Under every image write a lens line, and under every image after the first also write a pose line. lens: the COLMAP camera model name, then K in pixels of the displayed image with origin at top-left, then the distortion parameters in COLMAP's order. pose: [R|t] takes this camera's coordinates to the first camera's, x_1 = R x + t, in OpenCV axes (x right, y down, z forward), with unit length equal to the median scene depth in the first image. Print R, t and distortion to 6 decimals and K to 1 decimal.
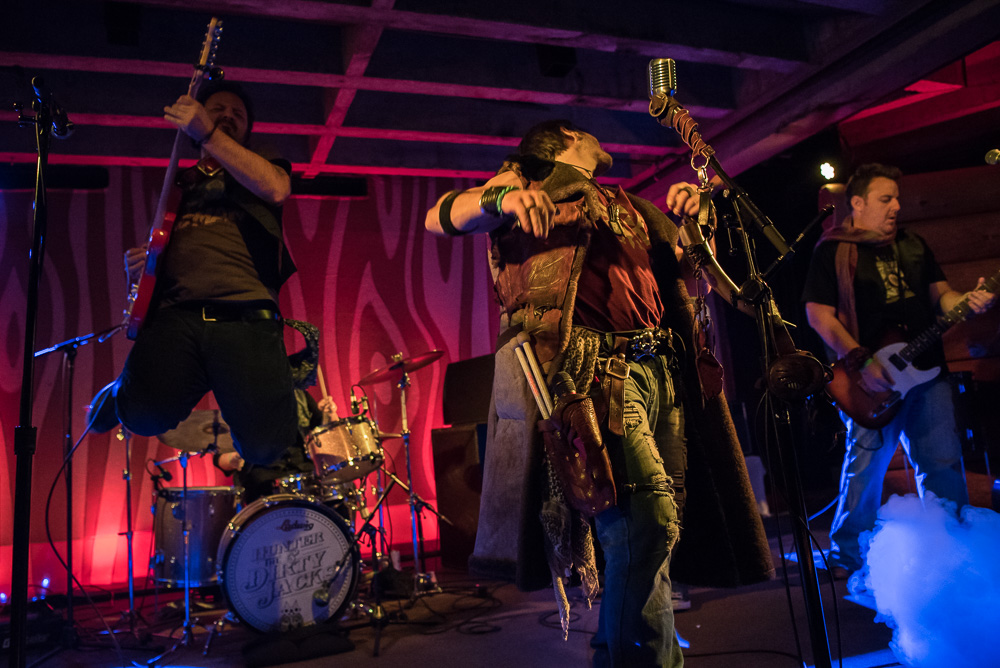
lens RADIAL K [[747.8, 0, 463.5], [0, 747.8, 309.1], [0, 0, 1]] dist [-0.072325, 0.005774]
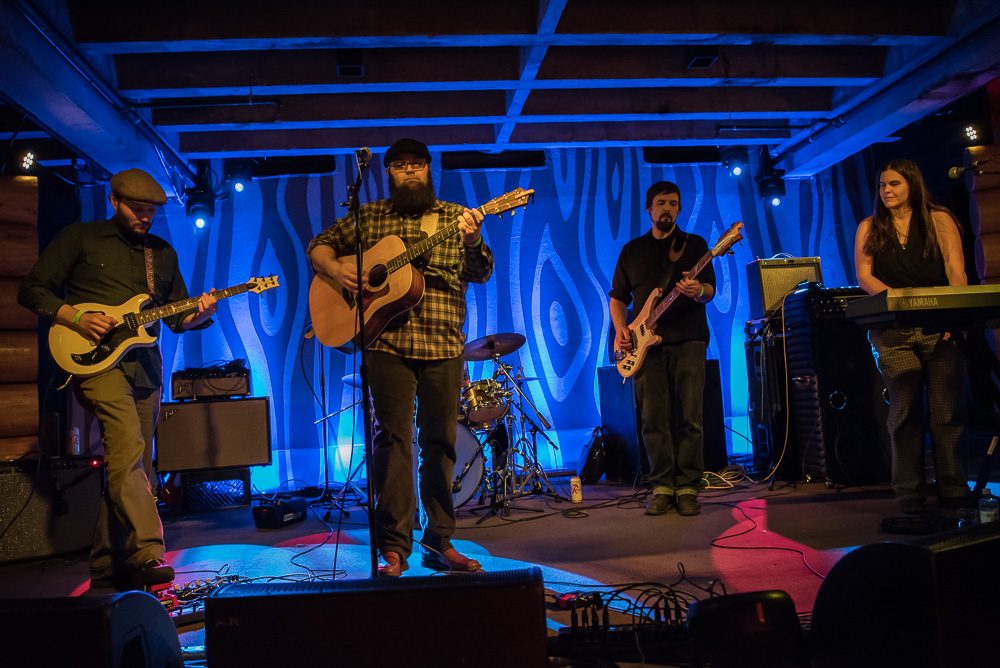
lens RADIAL K [[762.2, 0, 479.7], [0, 762.2, 307.5], [0, 0, 1]] dist [-0.067625, 0.011884]
pose [[0.971437, 0.000810, -0.237295, 0.067570], [0.019499, 0.996340, 0.083224, -0.044406], [0.236494, -0.085474, 0.967866, -0.238461]]
